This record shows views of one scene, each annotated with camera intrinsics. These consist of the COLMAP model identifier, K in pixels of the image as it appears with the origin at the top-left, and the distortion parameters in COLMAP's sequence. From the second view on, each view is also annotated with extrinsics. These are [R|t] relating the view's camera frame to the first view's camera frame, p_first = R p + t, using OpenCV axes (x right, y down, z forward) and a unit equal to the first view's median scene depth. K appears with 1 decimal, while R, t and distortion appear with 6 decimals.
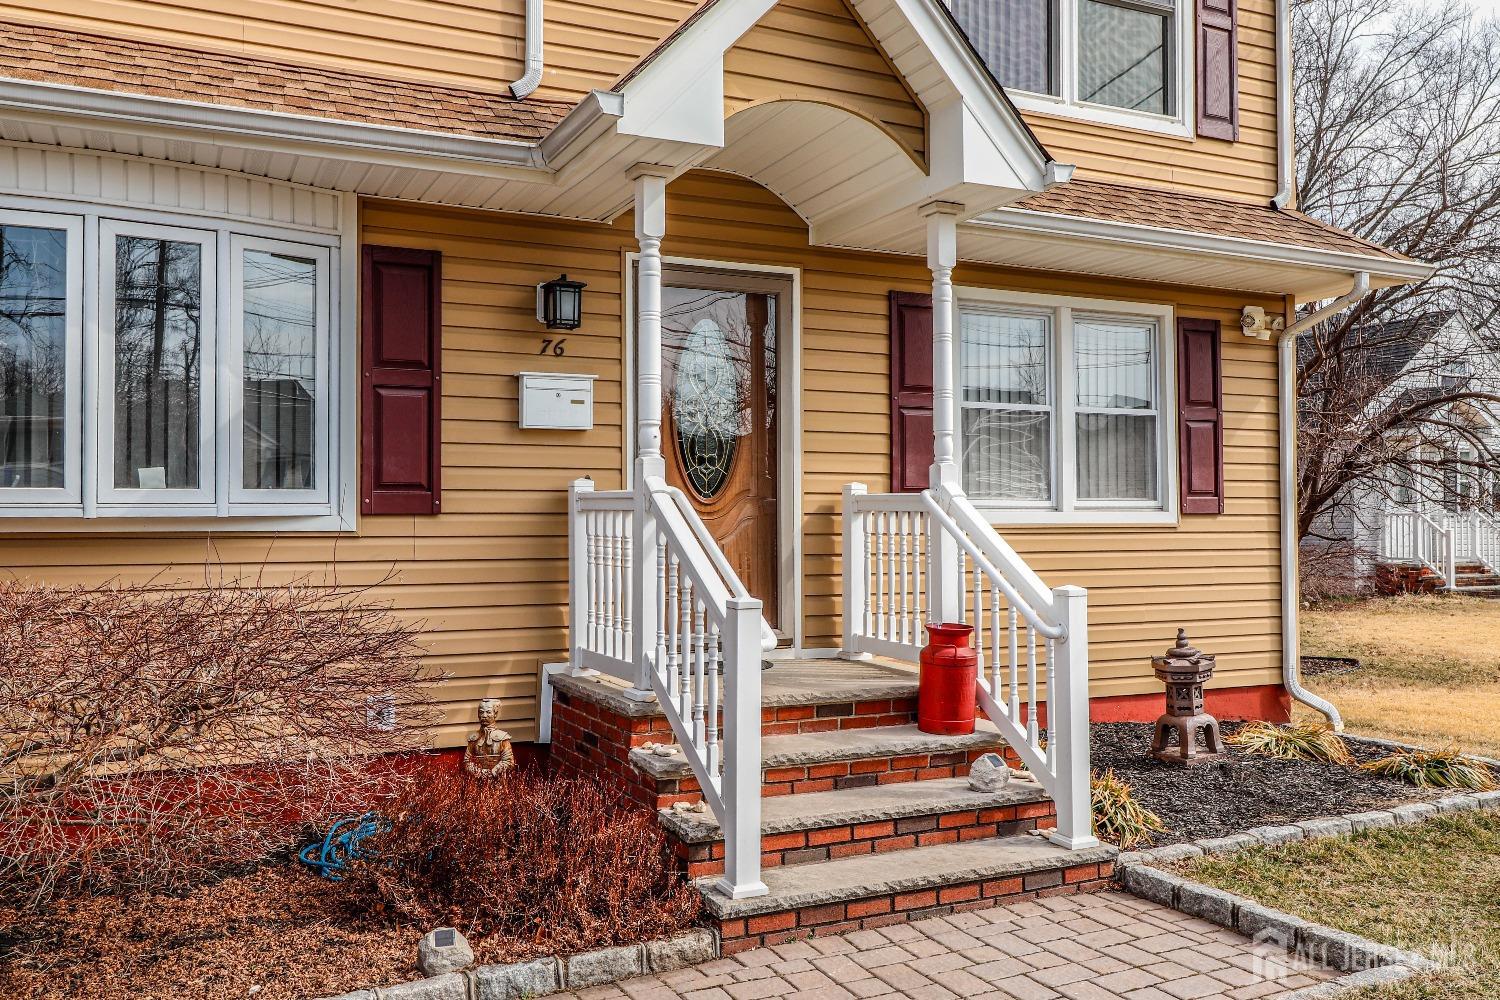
lens RADIAL K [[1233.7, 0, 743.5], [0, 1233.7, 490.6], [0, 0, 1]] dist [0.016695, 0.005380]
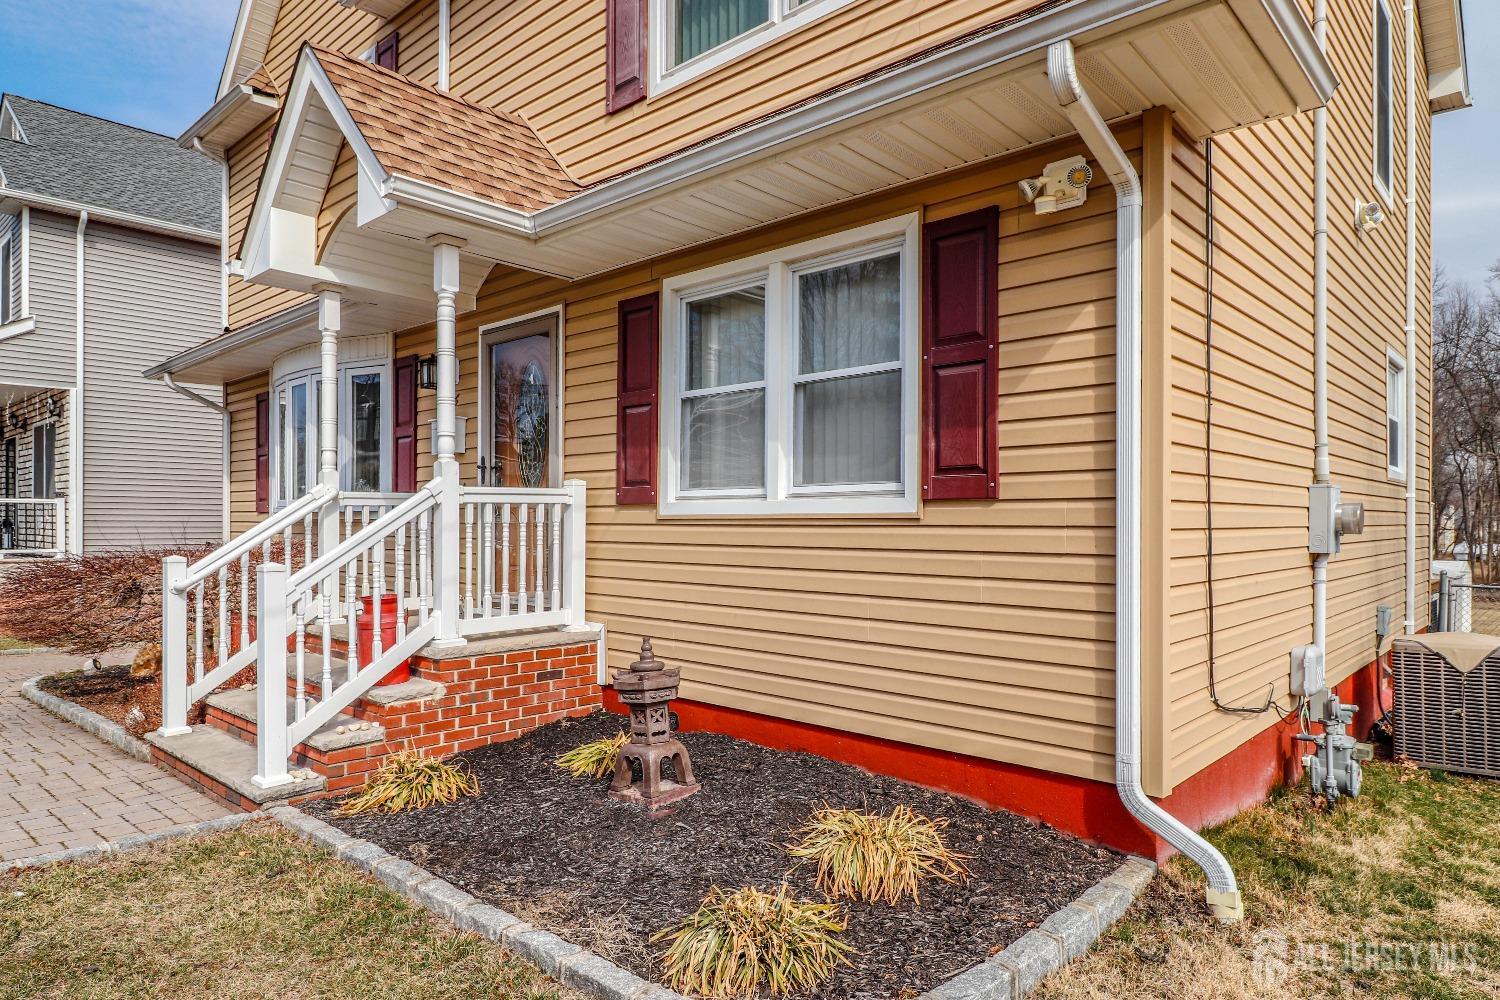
lens RADIAL K [[938.0, 0, 742.4], [0, 938.0, 516.8], [0, 0, 1]] dist [0.008691, -0.010756]
pose [[0.354554, -0.001312, -0.935035, 0.828842], [0.024193, 0.999677, 0.007771, 0.021894], [0.934723, -0.025377, 0.354471, 0.711441]]
